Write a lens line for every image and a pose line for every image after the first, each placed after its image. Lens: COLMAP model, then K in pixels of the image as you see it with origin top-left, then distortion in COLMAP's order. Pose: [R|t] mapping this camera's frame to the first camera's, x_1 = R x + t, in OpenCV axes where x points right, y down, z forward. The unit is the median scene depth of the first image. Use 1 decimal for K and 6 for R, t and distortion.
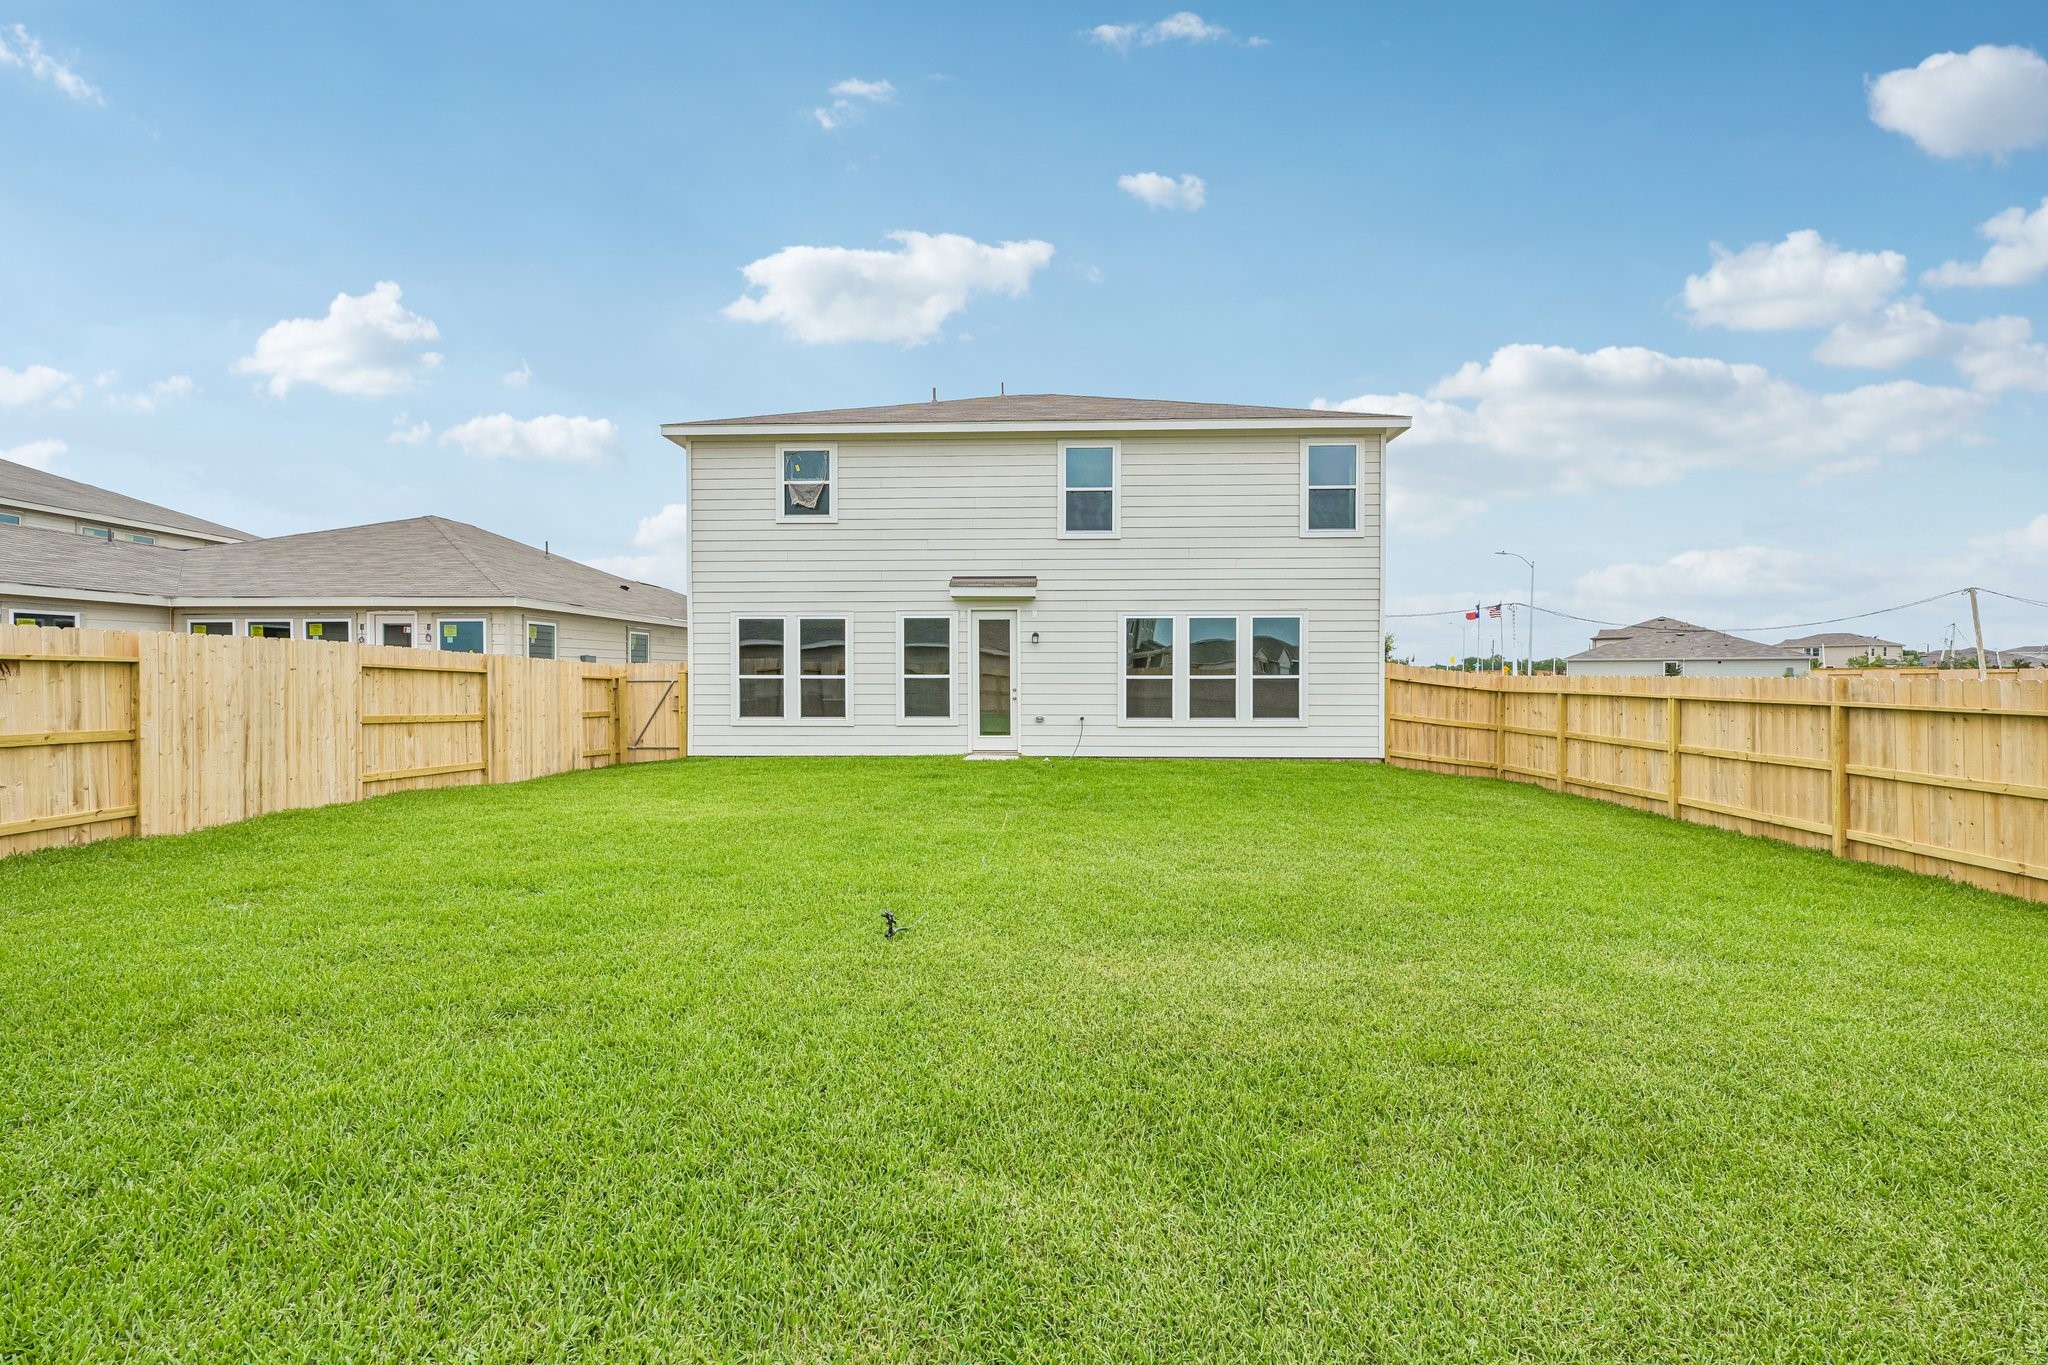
lens RADIAL K [[817.0, 0, 1086.2], [0, 817.0, 681.7], [0, 0, 1]] dist [-0.003204, 0.001144]
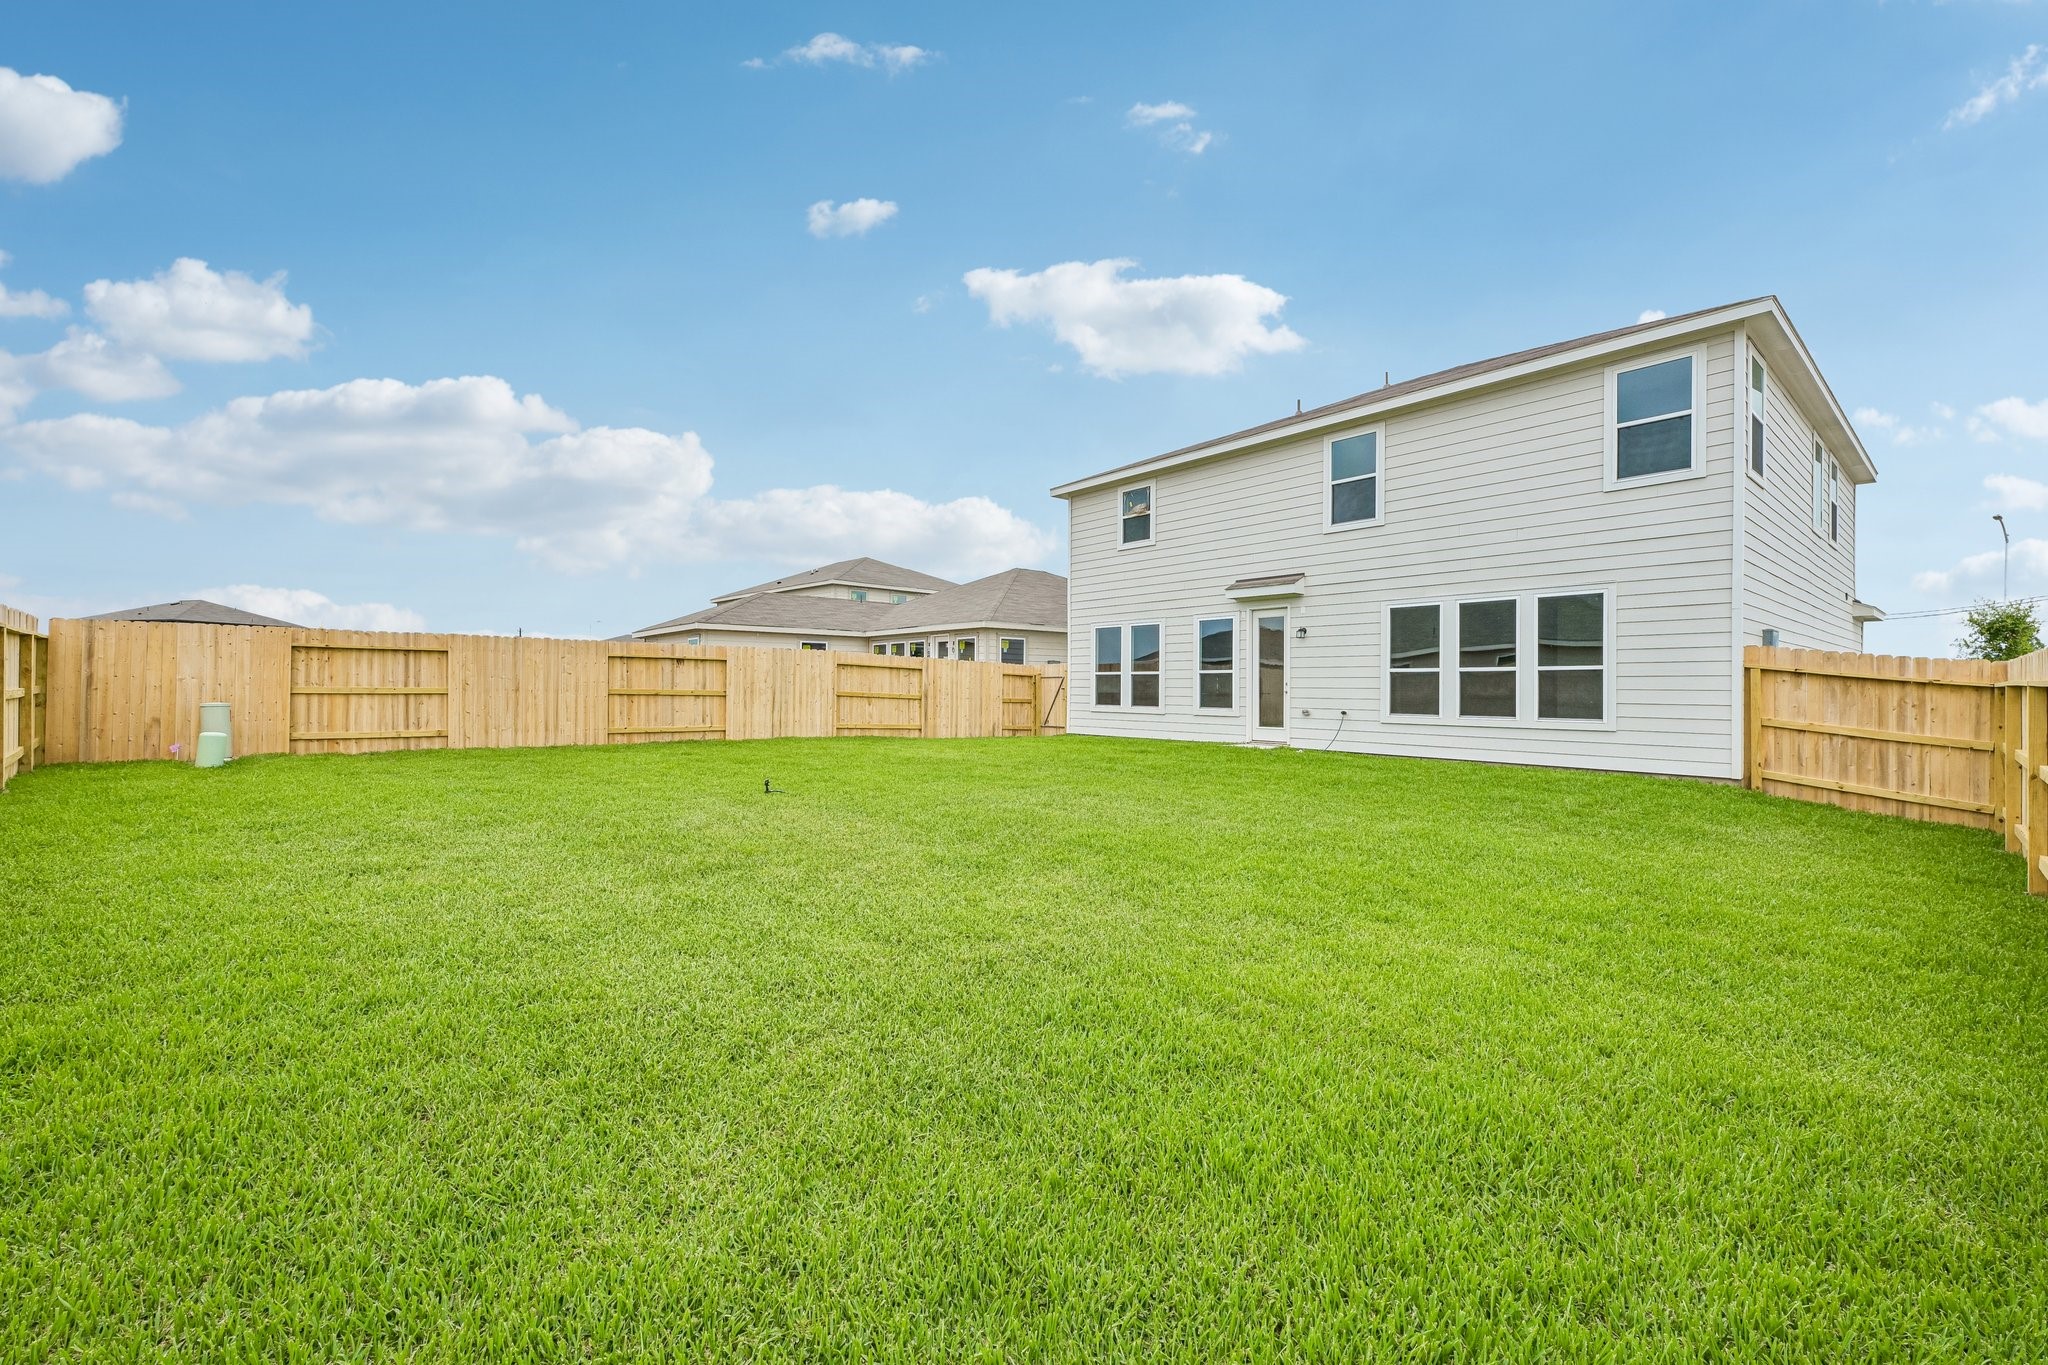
lens RADIAL K [[817.0, 0, 1017.3], [0, 817.0, 682.5], [0, 0, 1]] dist [-0.003204, 0.001144]
pose [[0.669559, 0.001478, -0.742758, 0.461197], [-0.011784, 0.999893, -0.008634, 0.021410], [0.742666, 0.014534, 0.669505, 0.049676]]
